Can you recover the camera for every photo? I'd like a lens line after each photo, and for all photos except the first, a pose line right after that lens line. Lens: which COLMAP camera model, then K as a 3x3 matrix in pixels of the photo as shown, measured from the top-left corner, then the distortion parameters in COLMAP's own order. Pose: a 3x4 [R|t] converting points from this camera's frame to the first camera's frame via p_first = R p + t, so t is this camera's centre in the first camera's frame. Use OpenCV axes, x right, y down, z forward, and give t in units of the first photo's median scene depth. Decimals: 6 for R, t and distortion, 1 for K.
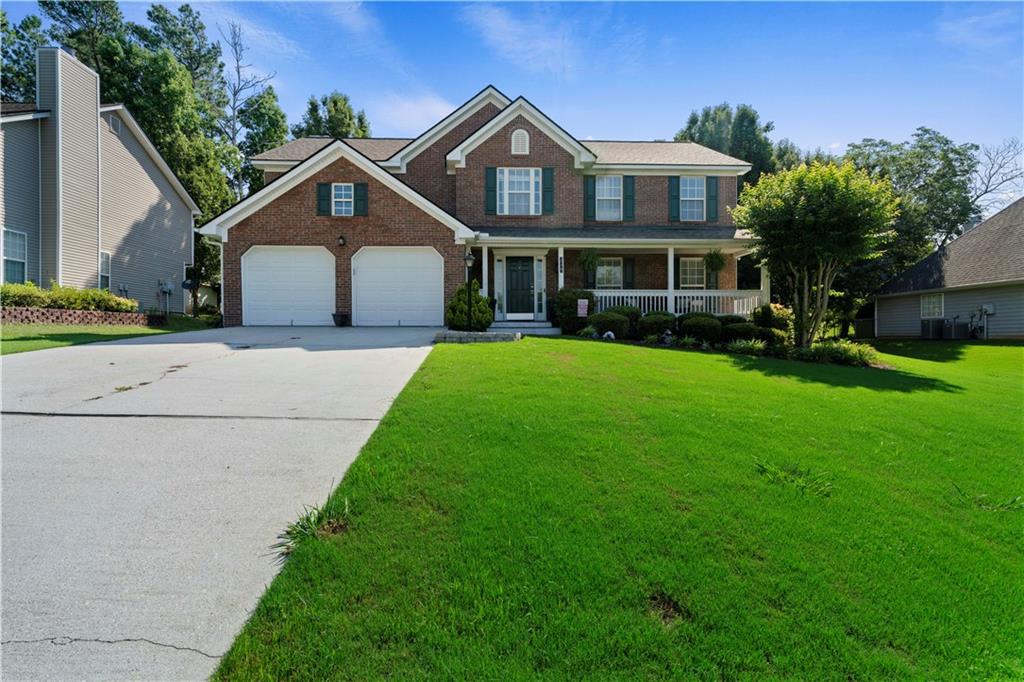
lens RADIAL K [[489.4, 0, 501.7], [0, 489.4, 336.1], [0, 0, 1]] dist [0.000817, 0.000180]
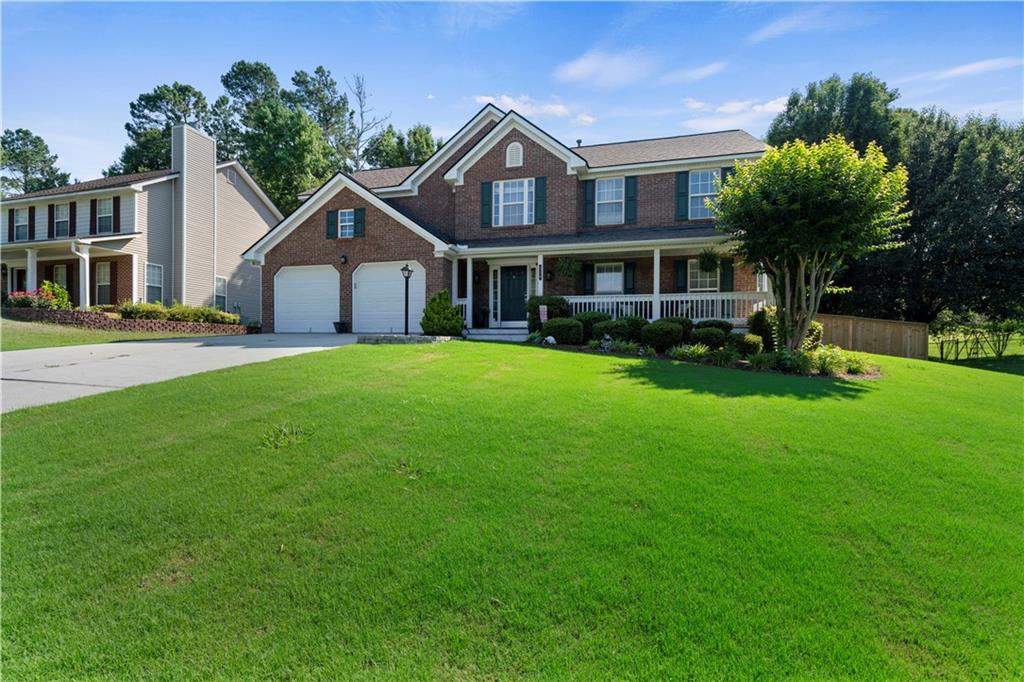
lens RADIAL K [[489.4, 0, 491.9], [0, 489.4, 352.3], [0, 0, 1]] dist [0.000817, 0.000180]
pose [[0.949535, 0.009502, -0.313518, 0.316513], [-0.008377, 0.999953, 0.004938, 0.014503], [0.313551, -0.002062, 0.949569, 0.005771]]
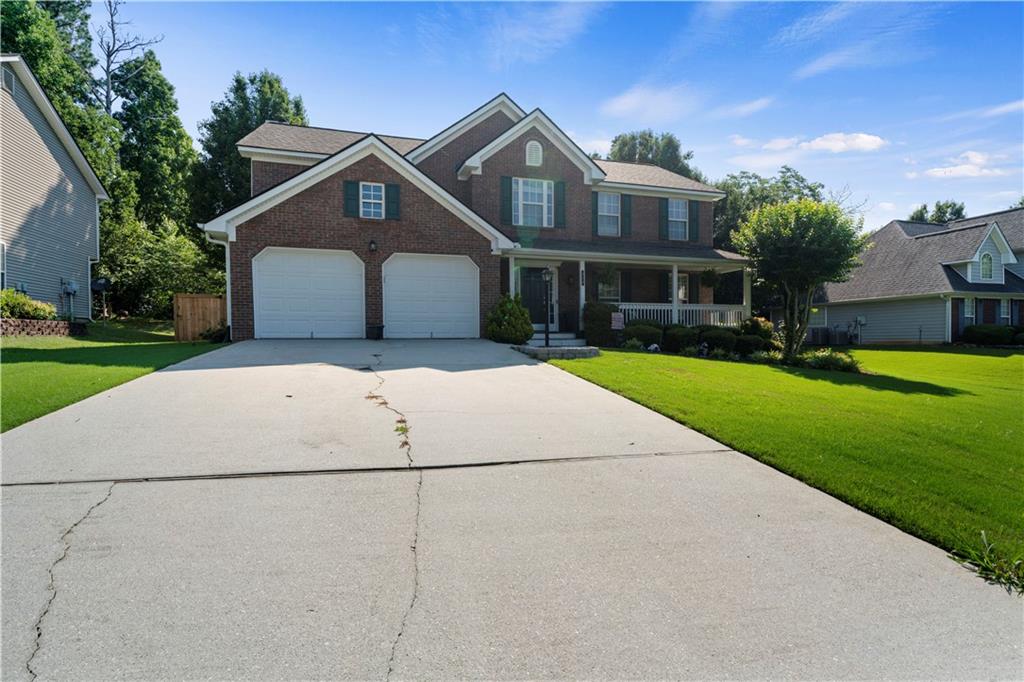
lens RADIAL K [[489.4, 0, 508.8], [0, 489.4, 342.3], [0, 0, 1]] dist [0.000817, 0.000180]
pose [[0.966929, -0.005440, 0.254988, -0.268154], [0.003968, 0.999972, 0.006284, -0.015574], [-0.255015, -0.005065, 0.966924, 0.039286]]
